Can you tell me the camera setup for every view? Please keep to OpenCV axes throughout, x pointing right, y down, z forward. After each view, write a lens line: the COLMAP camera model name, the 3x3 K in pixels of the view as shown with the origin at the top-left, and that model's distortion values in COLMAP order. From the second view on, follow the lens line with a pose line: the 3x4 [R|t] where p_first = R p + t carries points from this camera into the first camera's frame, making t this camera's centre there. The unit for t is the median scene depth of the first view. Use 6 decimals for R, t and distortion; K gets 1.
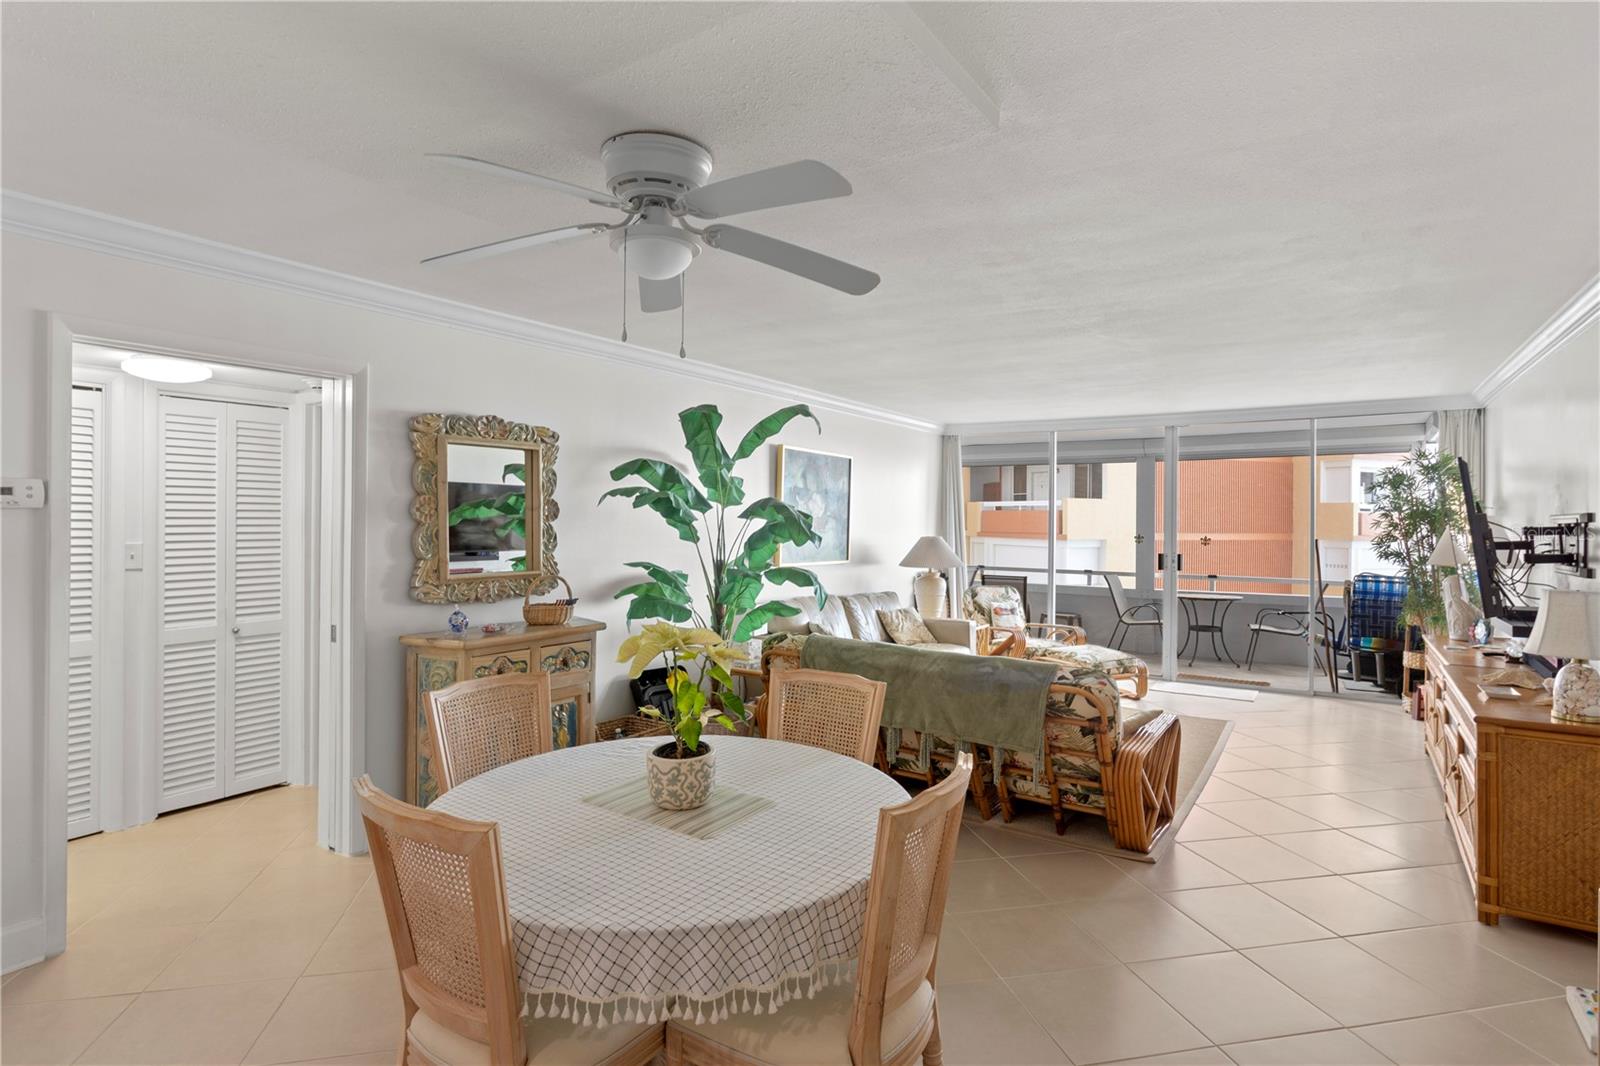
lens RADIAL K [[810.8, 0, 808.0], [0, 810.8, 523.0], [0, 0, 1]] dist [-0.007602, 0.004572]
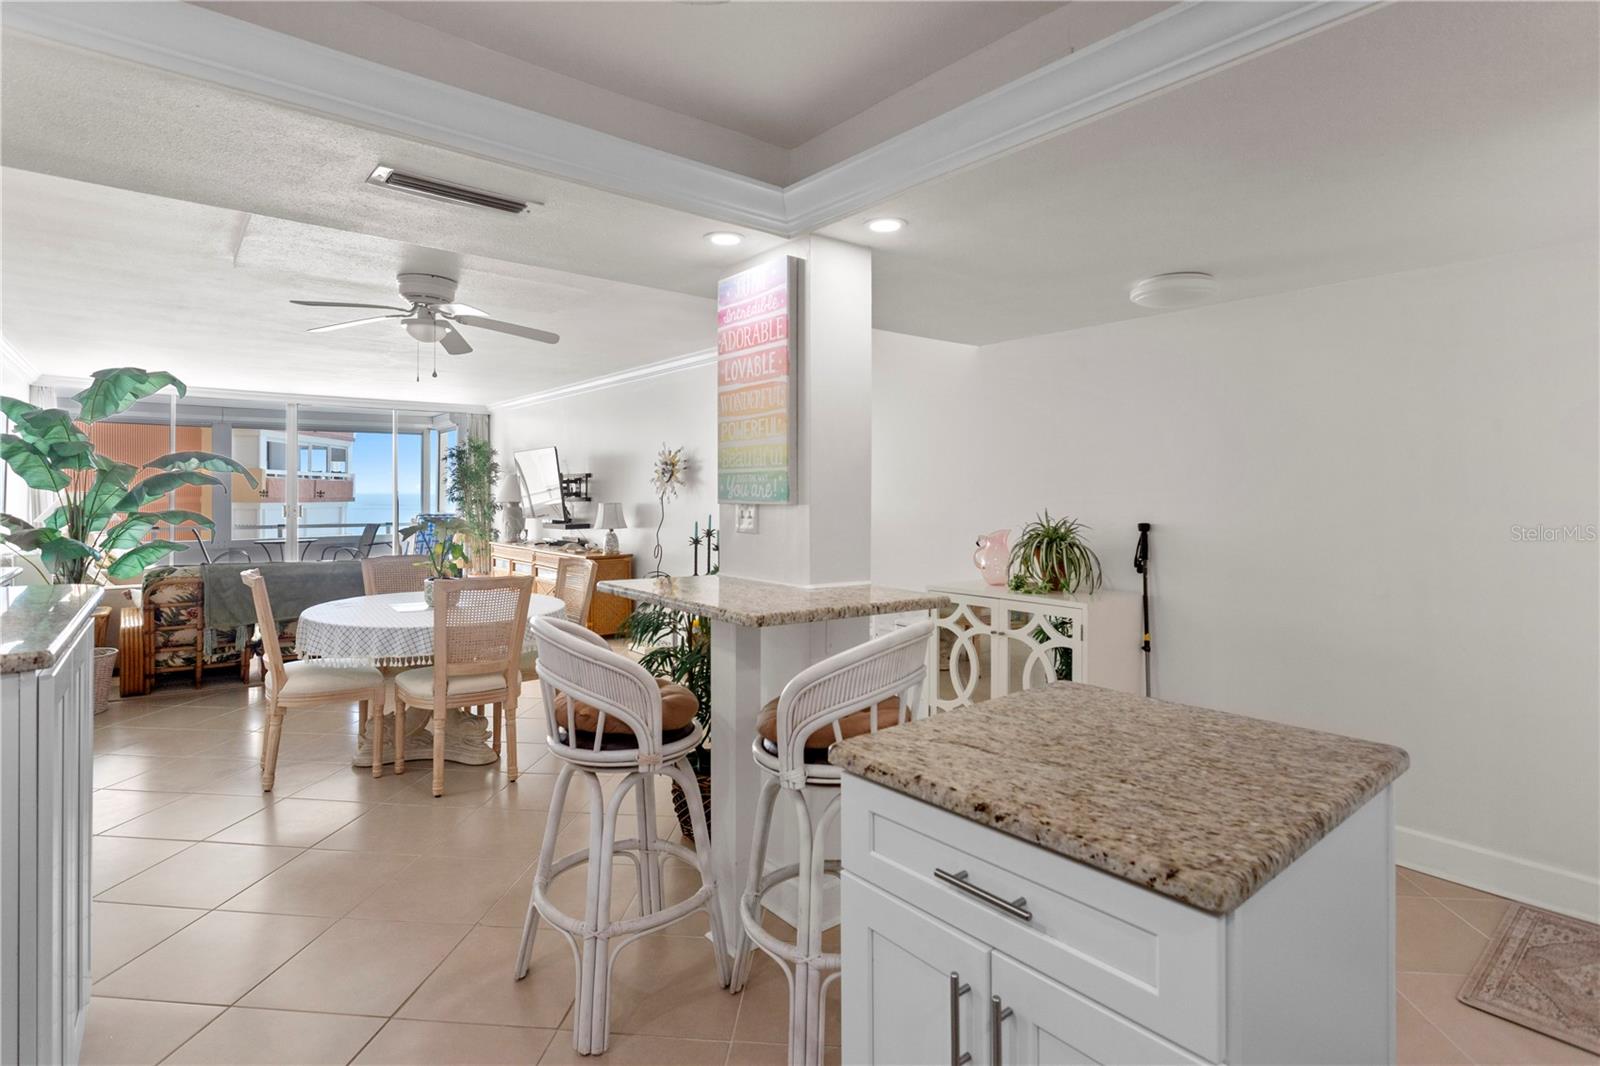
lens RADIAL K [[810.8, 0, 813.6], [0, 810.8, 494.3], [0, 0, 1]] dist [-0.007602, 0.004572]
pose [[0.286041, -0.007893, 0.958185, -0.885967], [0.004186, 0.999967, 0.006987, 0.027319], [-0.958208, 0.002013, 0.286065, -0.241874]]
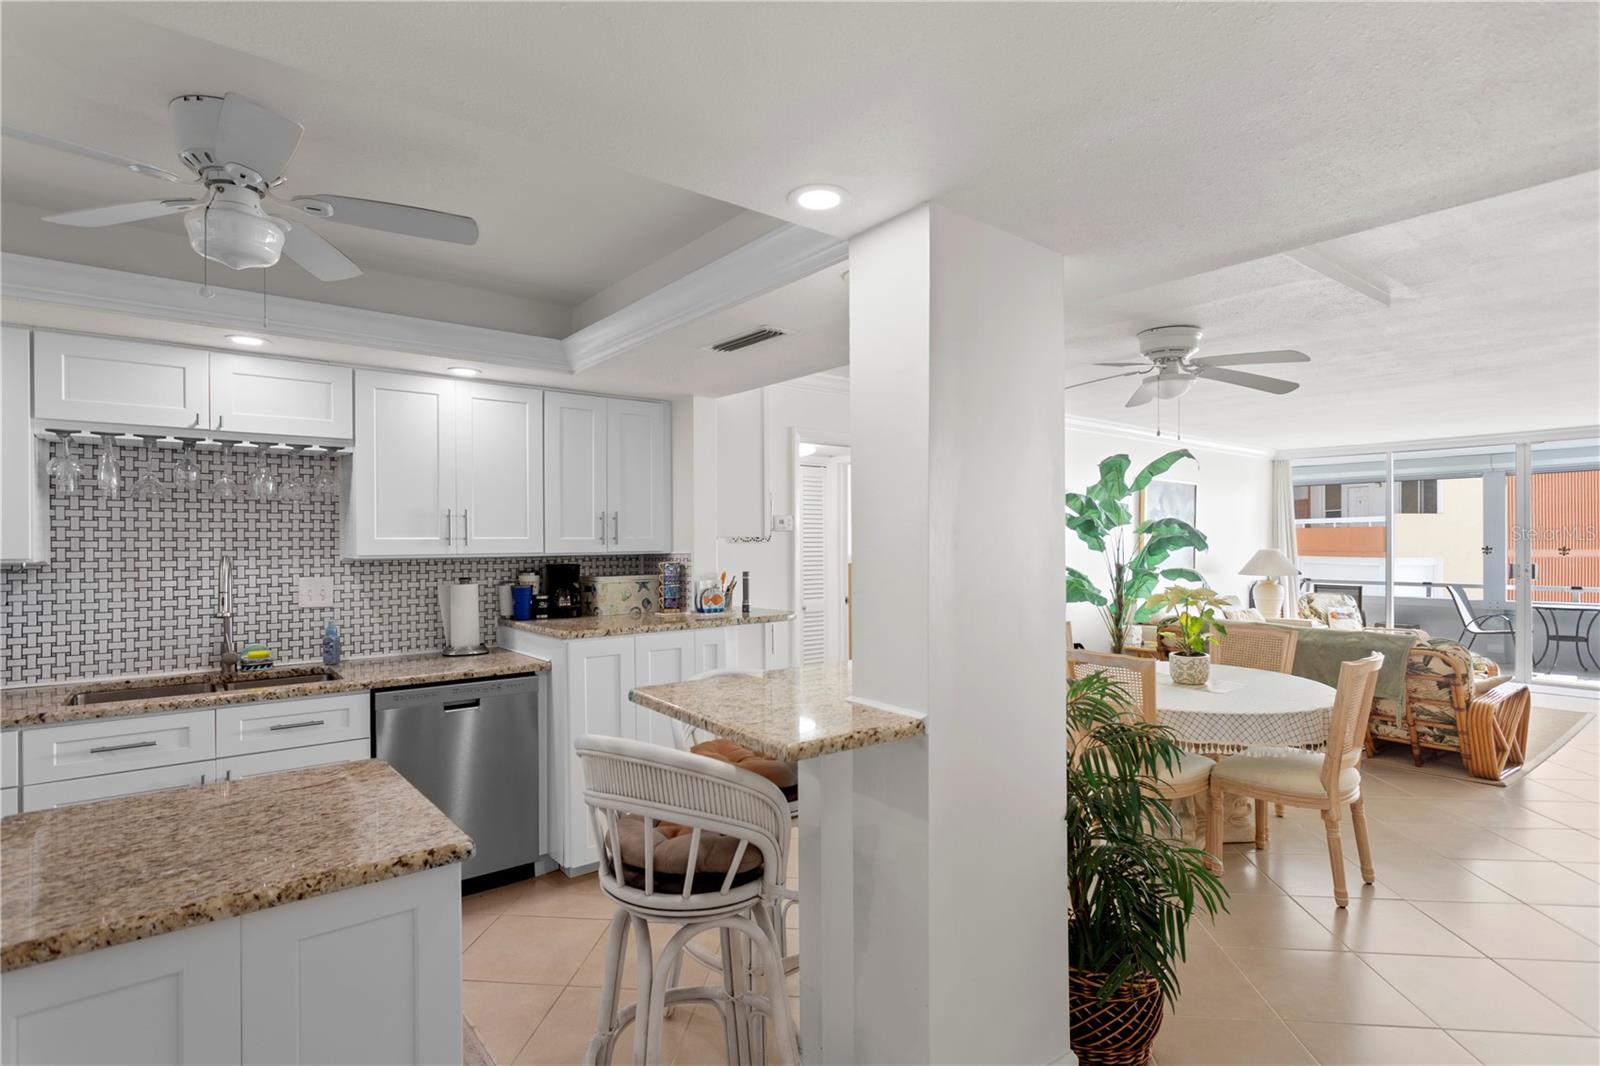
lens RADIAL K [[810.8, 0, 794.0], [0, 810.8, 545.3], [0, 0, 1]] dist [-0.007602, 0.004572]
pose [[0.949326, -0.009883, -0.314137, -0.211880], [0.009205, 0.999951, -0.003641, 0.014603], [0.314157, 0.000565, 0.949371, -0.511692]]
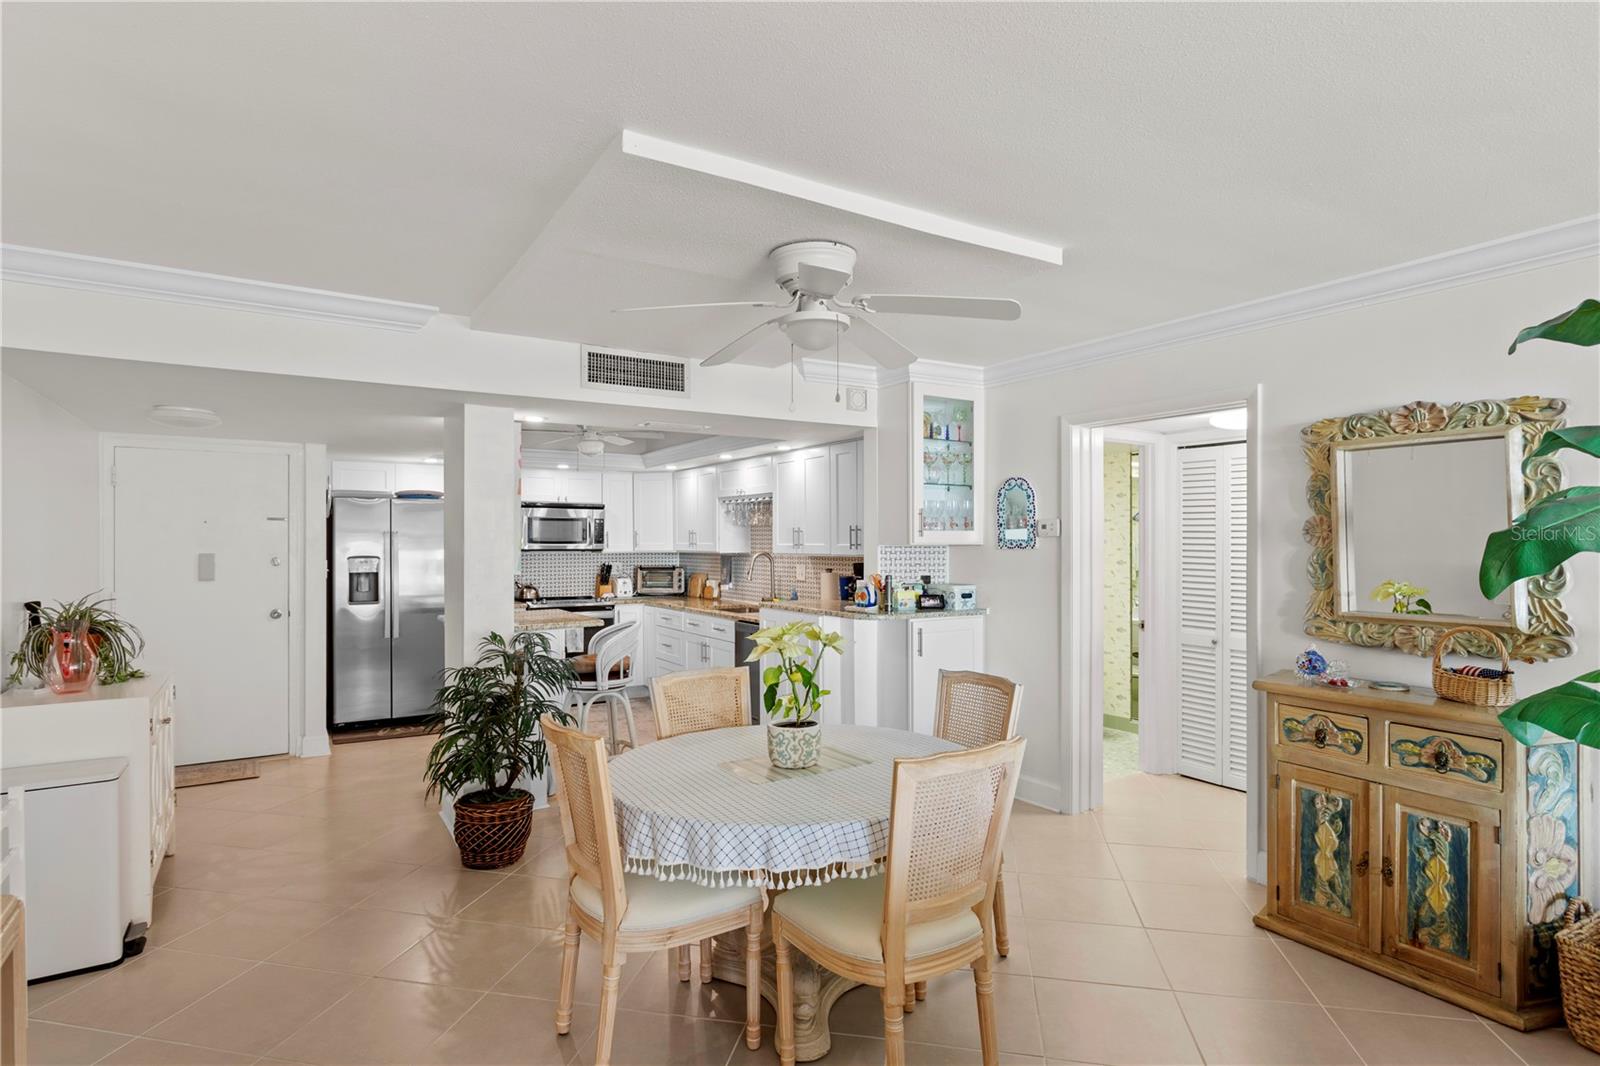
lens RADIAL K [[810.8, 0, 786.2], [0, 810.8, 543.4], [0, 0, 1]] dist [-0.007602, 0.004572]
pose [[-0.419658, -0.003151, -0.907677, 0.485964], [-0.006915, 0.999976, -0.000274, 0.000267], [0.907656, 0.006162, -0.419669, 0.738797]]
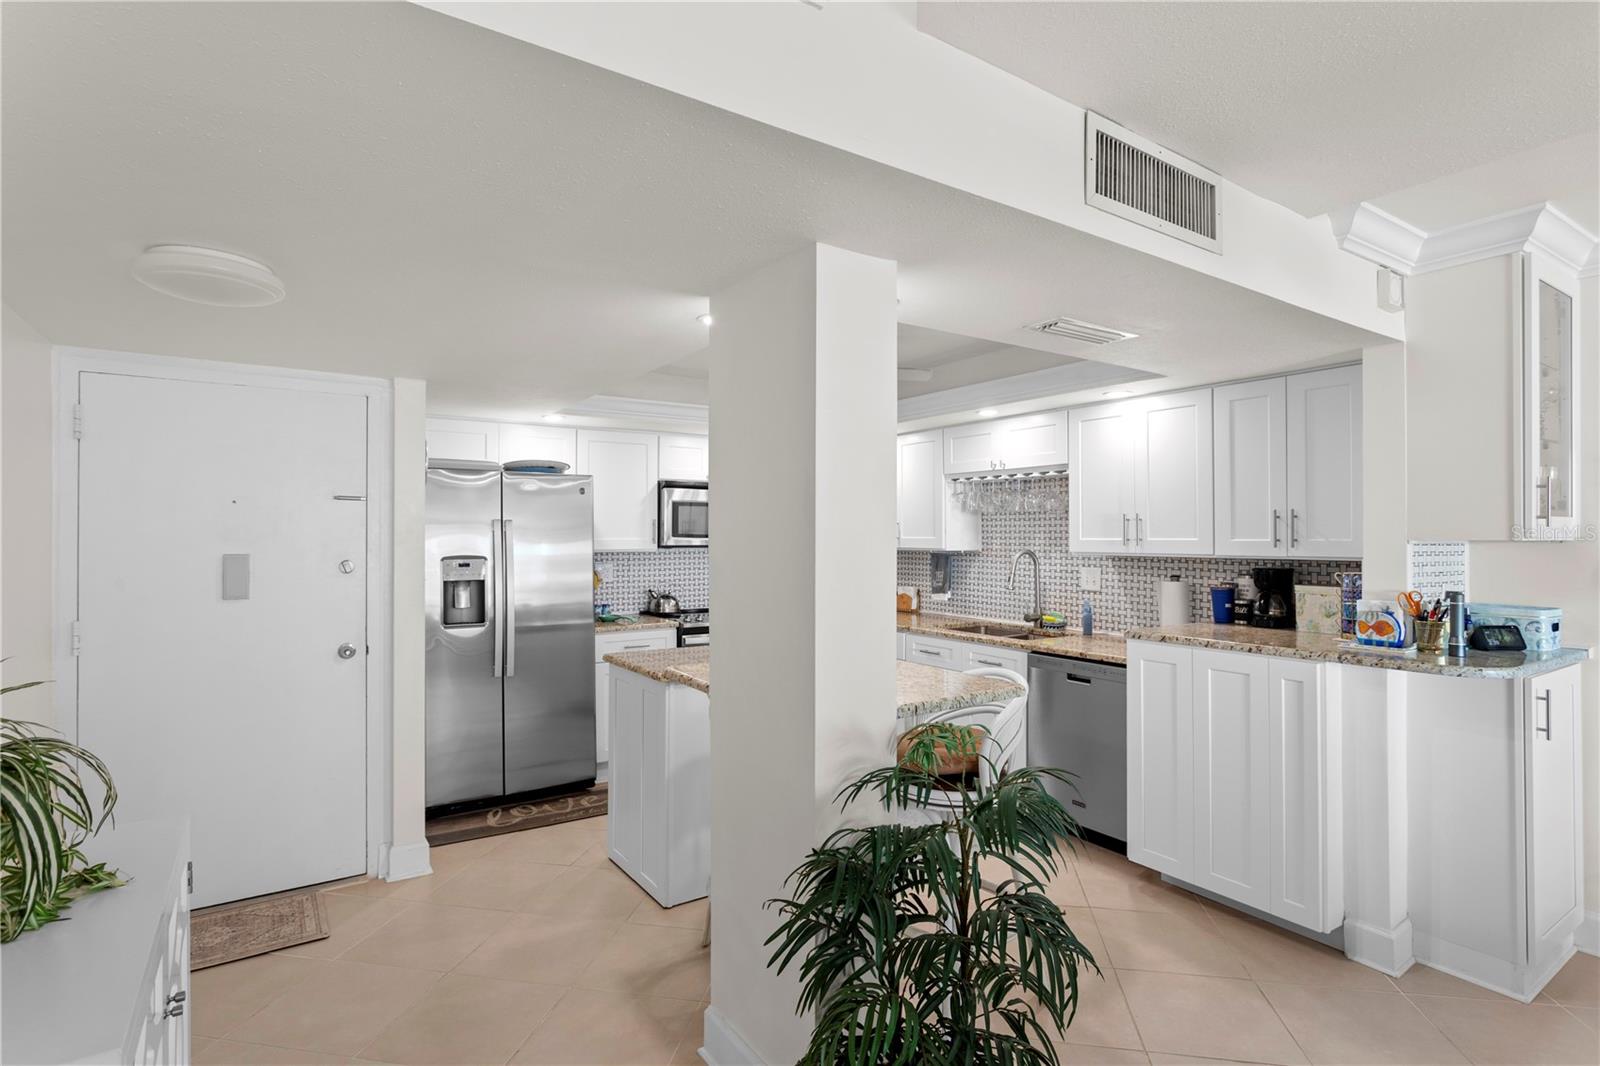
lens RADIAL K [[810.8, 0, 812.3], [0, 810.8, 532.6], [0, 0, 1]] dist [-0.007602, 0.004572]
pose [[-0.399215, -0.007634, -0.916826, 0.208941], [-0.008050, 0.999956, -0.004822, 0.001331], [0.916822, 0.005455, -0.399259, 0.203621]]
